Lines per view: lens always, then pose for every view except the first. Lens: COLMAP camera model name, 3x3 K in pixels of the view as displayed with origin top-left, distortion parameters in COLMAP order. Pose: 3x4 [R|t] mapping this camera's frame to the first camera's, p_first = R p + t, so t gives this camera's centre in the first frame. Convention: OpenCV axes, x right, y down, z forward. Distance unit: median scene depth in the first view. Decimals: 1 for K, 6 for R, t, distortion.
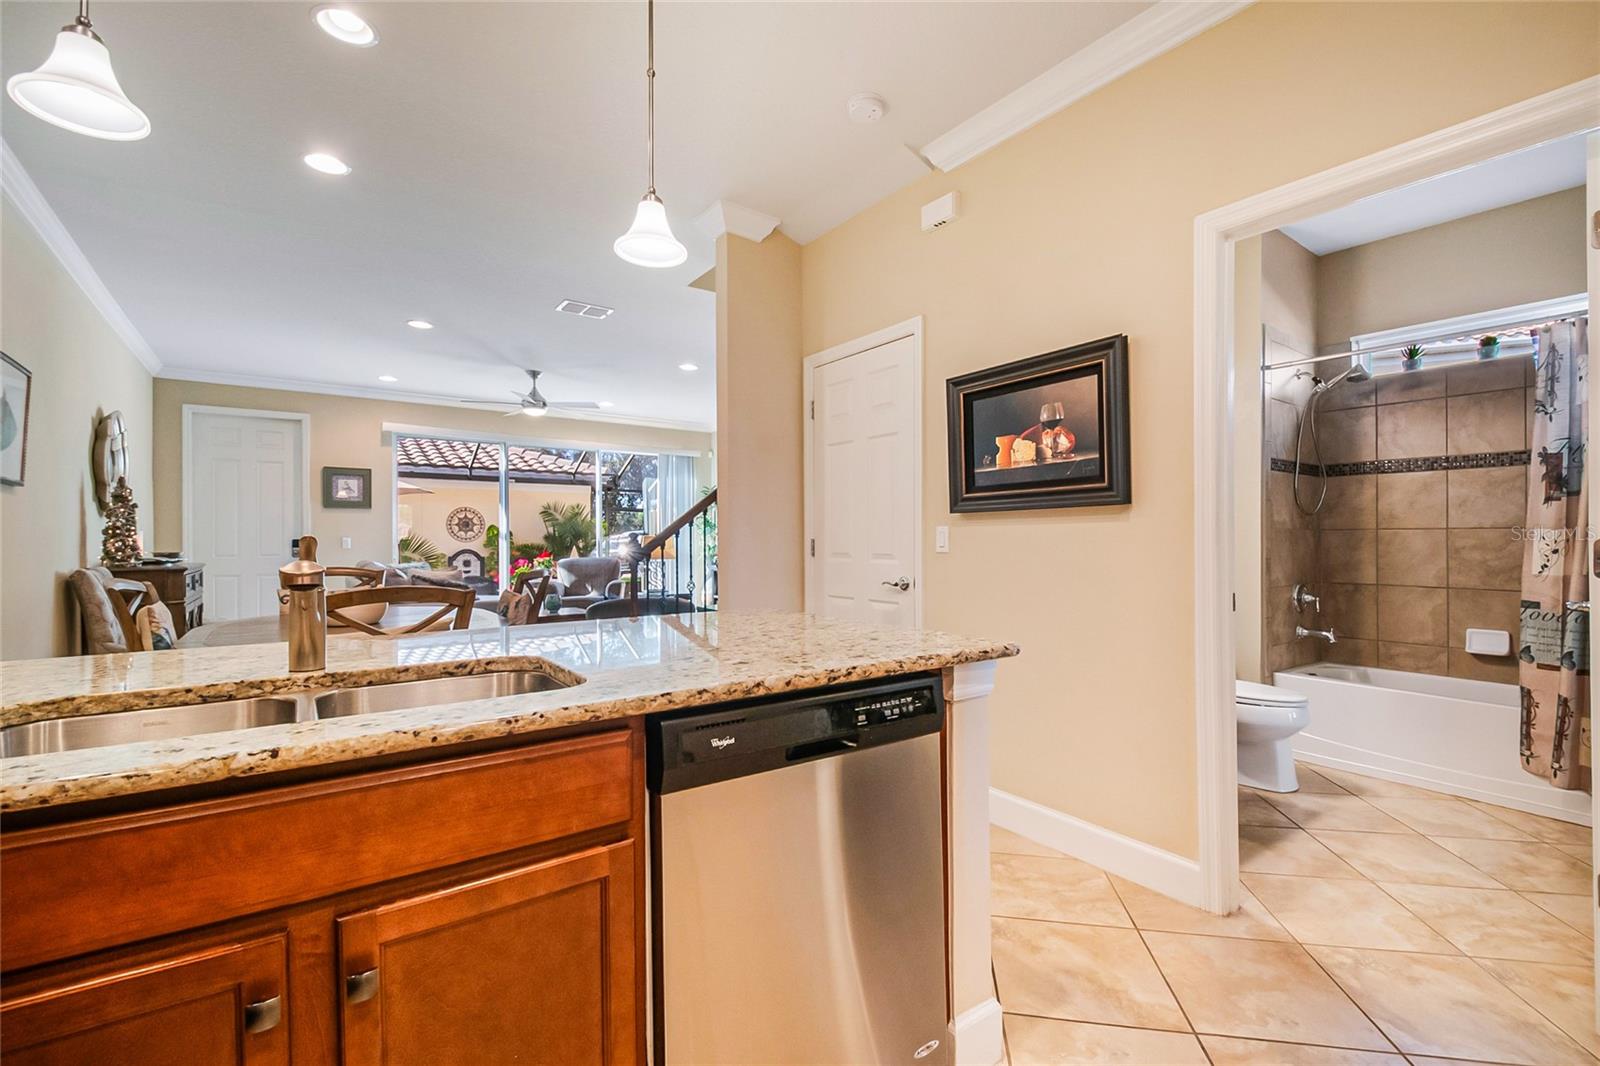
lens RADIAL K [[678.0, 0, 805.4], [0, 678.0, 544.9], [0, 0, 1]] dist [0.011137, -0.018272]
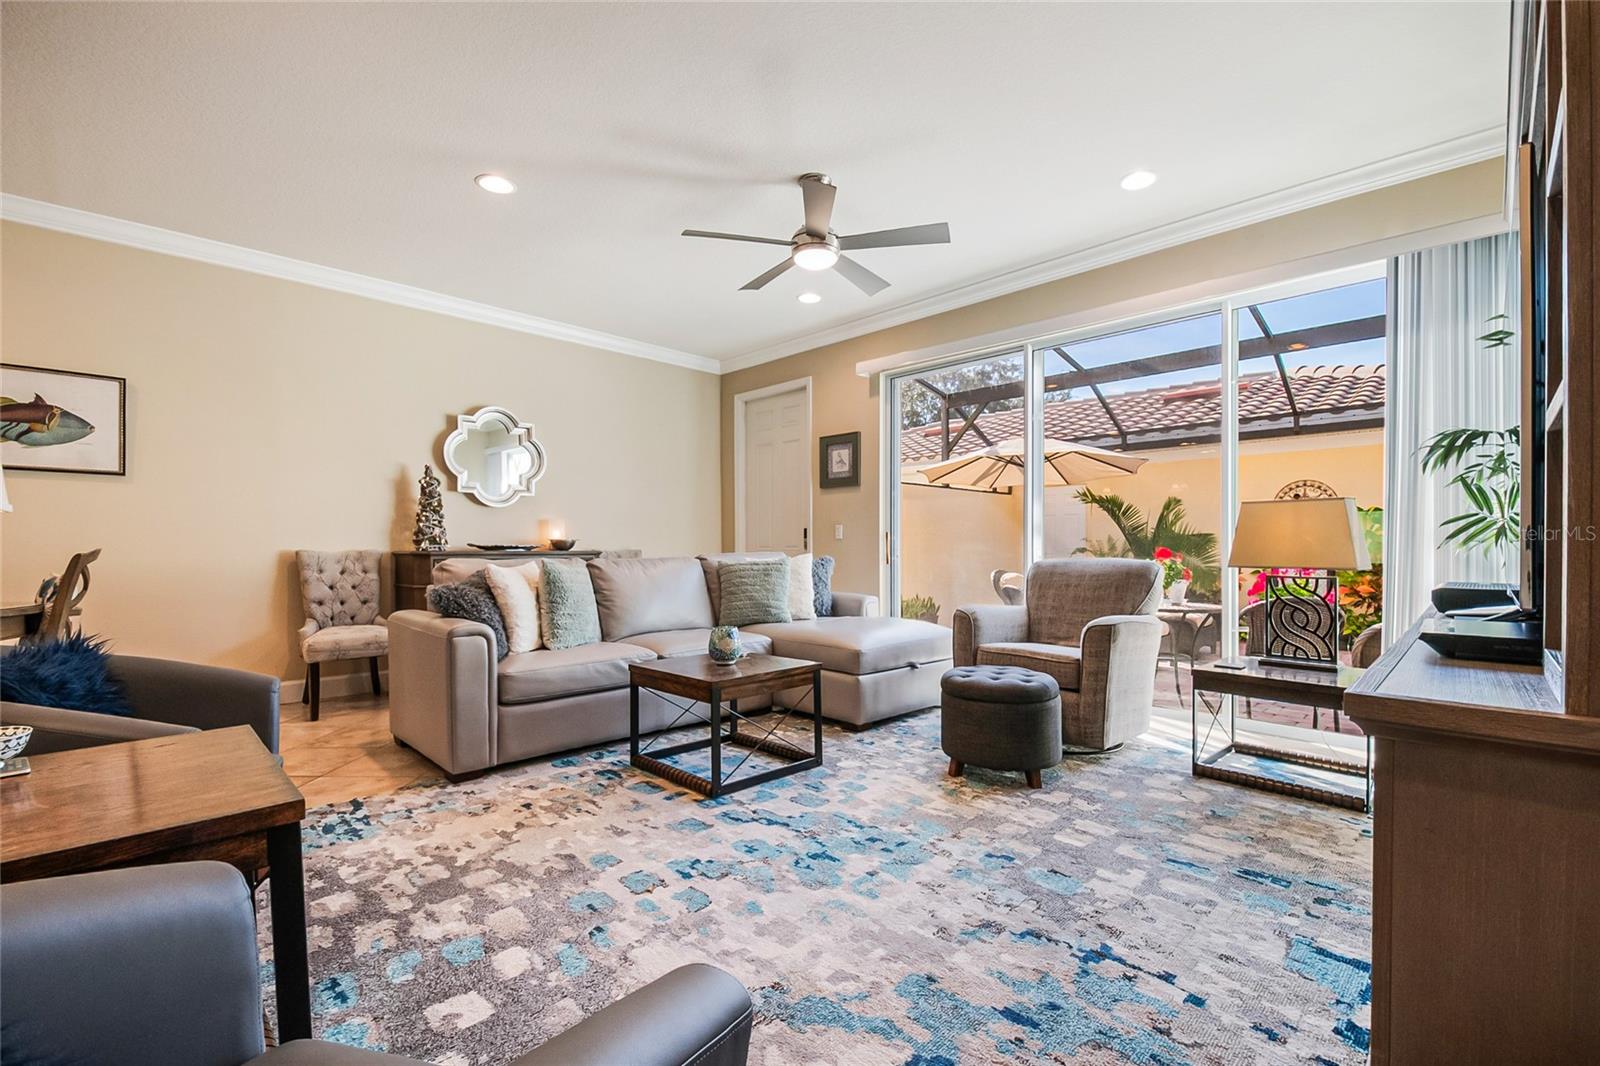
lens RADIAL K [[678.0, 0, 805.4], [0, 678.0, 544.9], [0, 0, 1]] dist [0.011137, -0.018272]
pose [[0.149359, 0.002705, -0.988779, 0.175756], [-0.007390, 0.999971, 0.001619, 0.023684], [0.988755, 0.007065, 0.149374, 1.698381]]
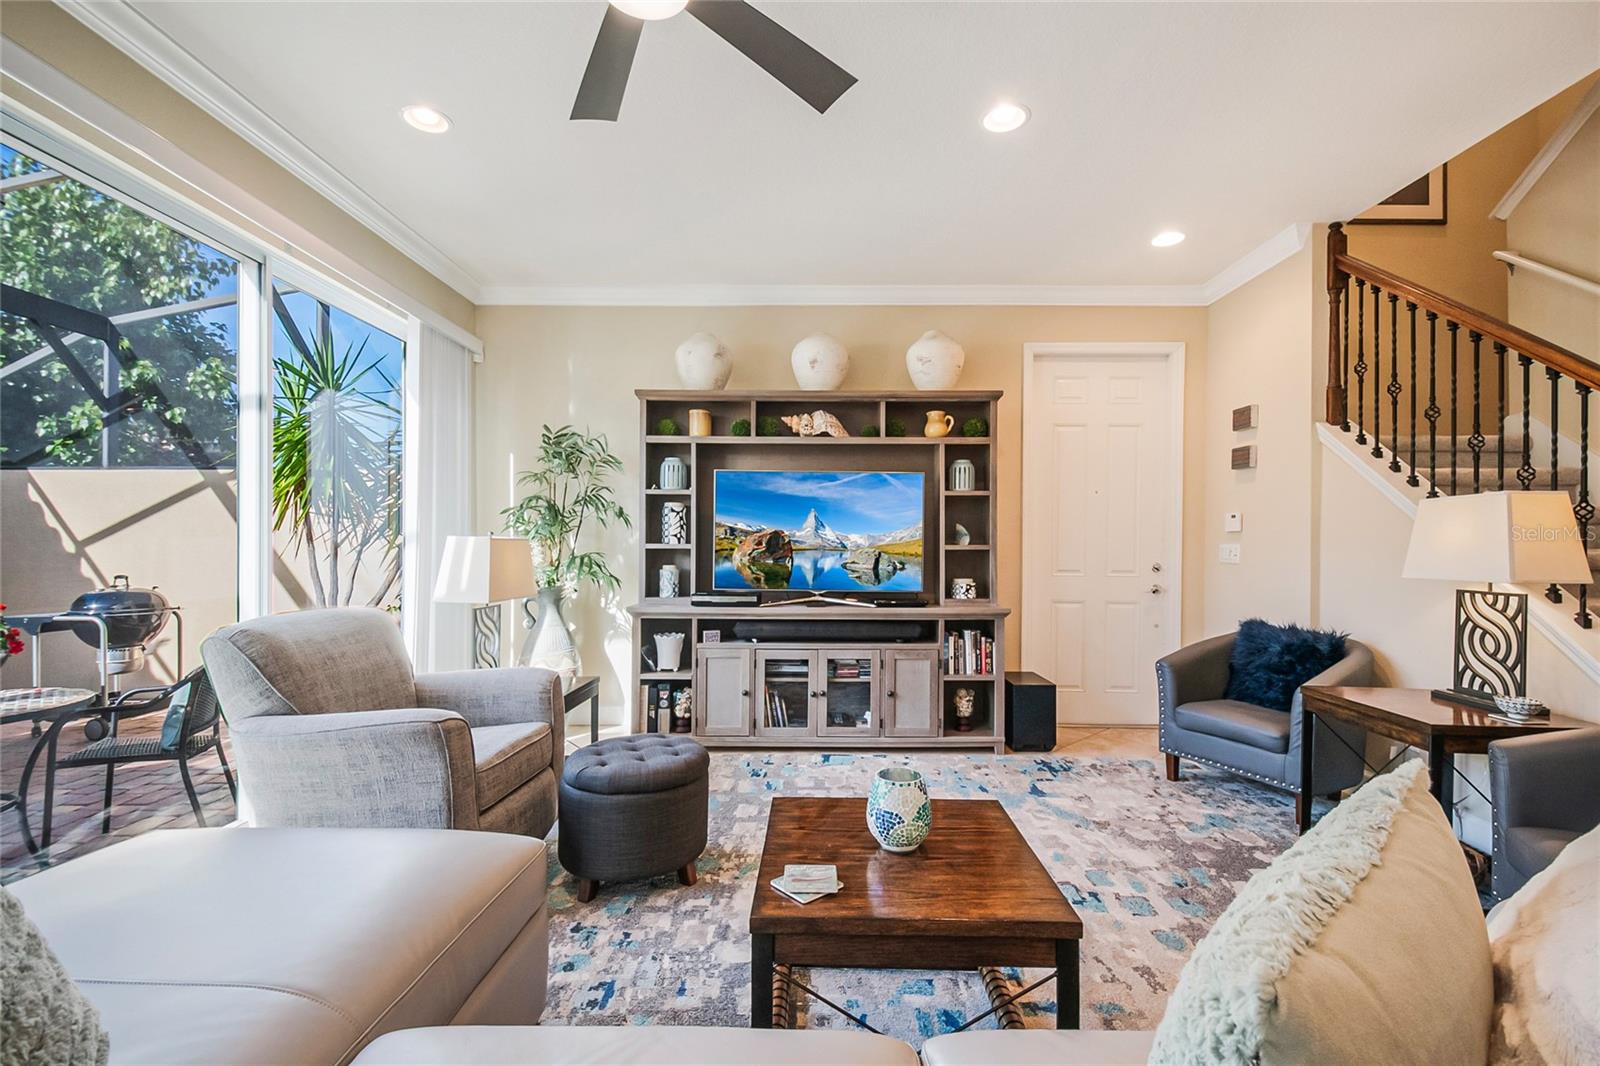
lens RADIAL K [[678.0, 0, 805.4], [0, 678.0, 544.9], [0, 0, 1]] dist [0.011137, -0.018272]
pose [[0.620178, 0.006676, 0.784433, -0.980220], [-0.003439, 0.999977, -0.005791, -0.017666], [-0.784454, 0.000894, 0.620187, 1.517780]]
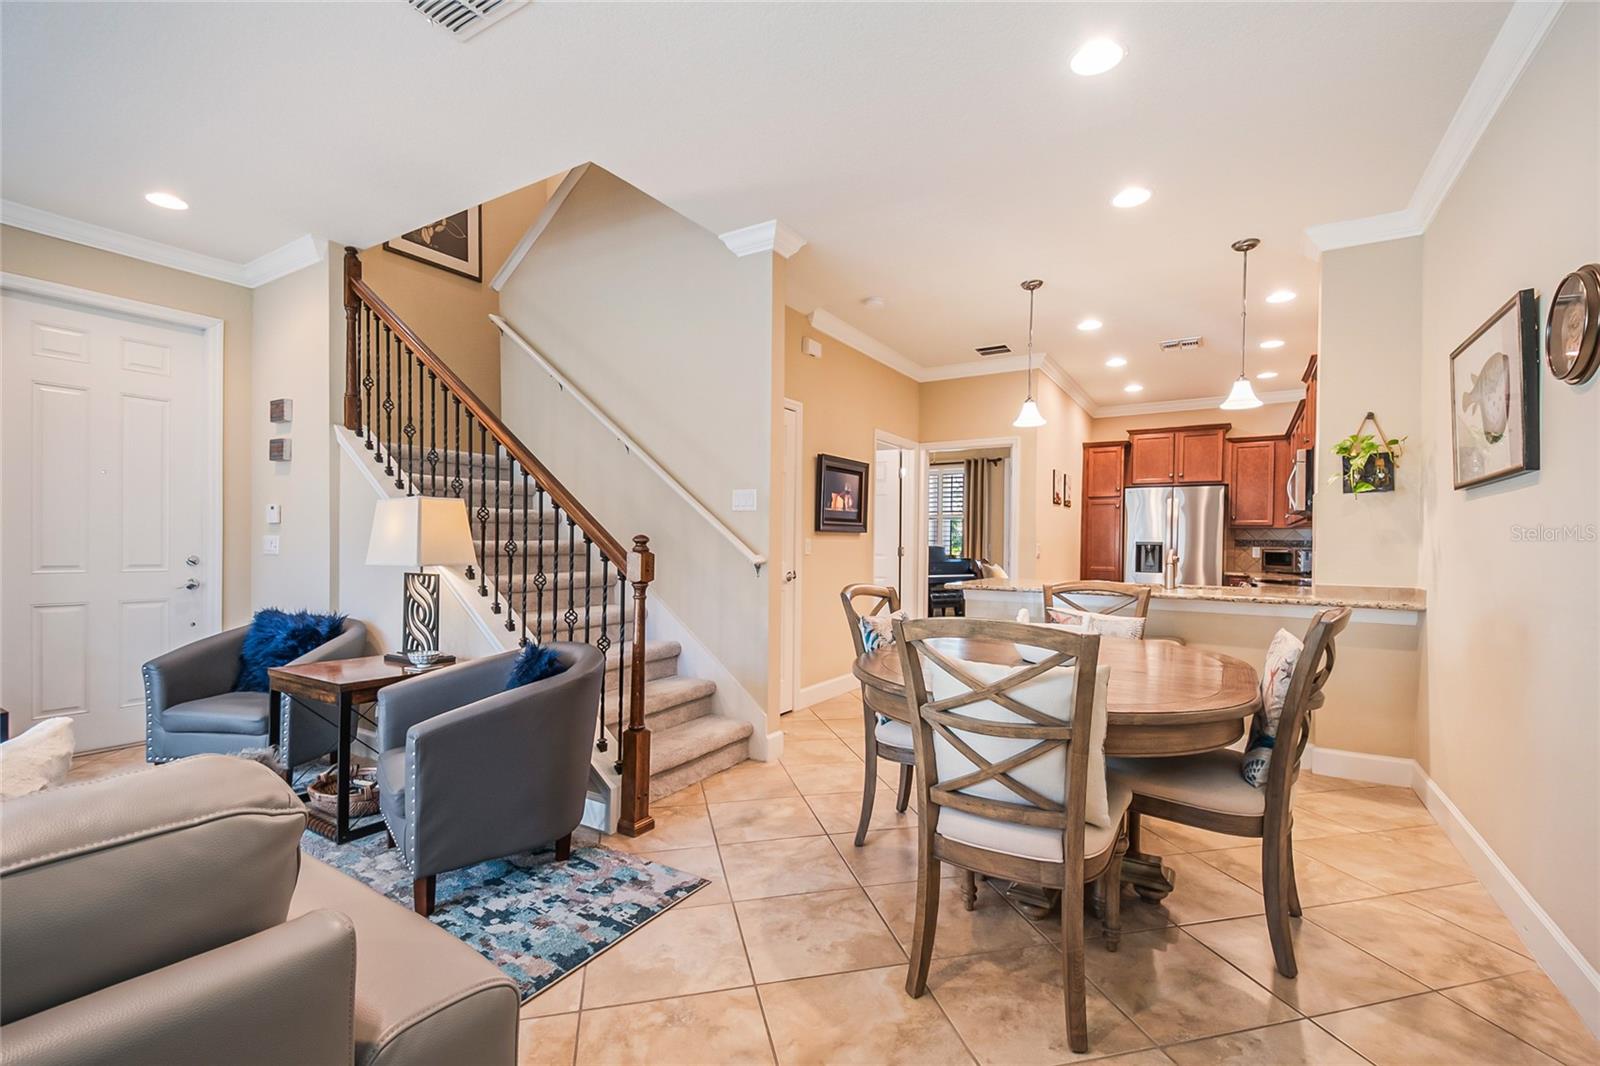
lens RADIAL K [[689.1, 0, 801.7], [0, 689.1, 546.0], [0, 0, 1]] dist [0.000994, -0.012039]
pose [[-0.376573, -0.004524, 0.926376, -1.031520], [-0.003481, 0.999988, 0.003469, -0.017395], [-0.926380, -0.001919, -0.376584, 1.309958]]
